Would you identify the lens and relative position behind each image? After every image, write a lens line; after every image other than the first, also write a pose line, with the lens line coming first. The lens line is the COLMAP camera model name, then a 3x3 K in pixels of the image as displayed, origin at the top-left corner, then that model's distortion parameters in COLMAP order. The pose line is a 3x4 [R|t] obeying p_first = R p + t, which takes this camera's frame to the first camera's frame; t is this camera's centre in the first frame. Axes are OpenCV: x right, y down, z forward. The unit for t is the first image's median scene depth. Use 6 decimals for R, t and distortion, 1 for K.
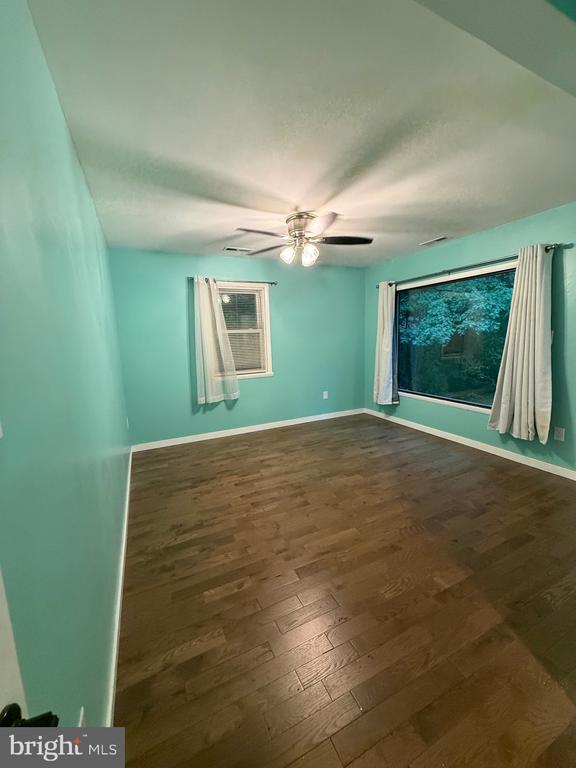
lens RADIAL K [[303.4, 0, 287.2], [0, 303.4, 379.6], [0, 0, 1]] dist [-0.010187, 0.000114]
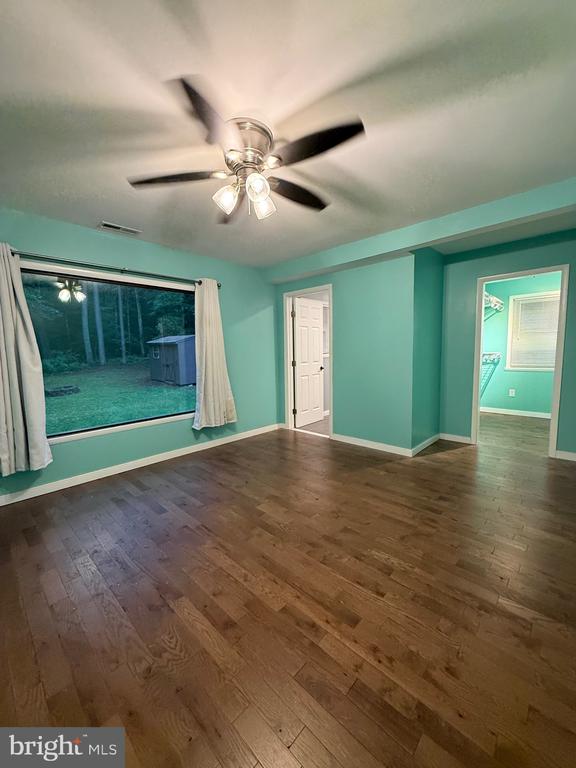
lens RADIAL K [[303.4, 0, 287.2], [0, 303.4, 379.6], [0, 0, 1]] dist [-0.010187, 0.000114]
pose [[-0.354802, -0.051003, 0.933549, -0.541495], [0.160798, 0.980303, 0.114670, -0.102148], [-0.921010, 0.190798, -0.339612, 1.150216]]
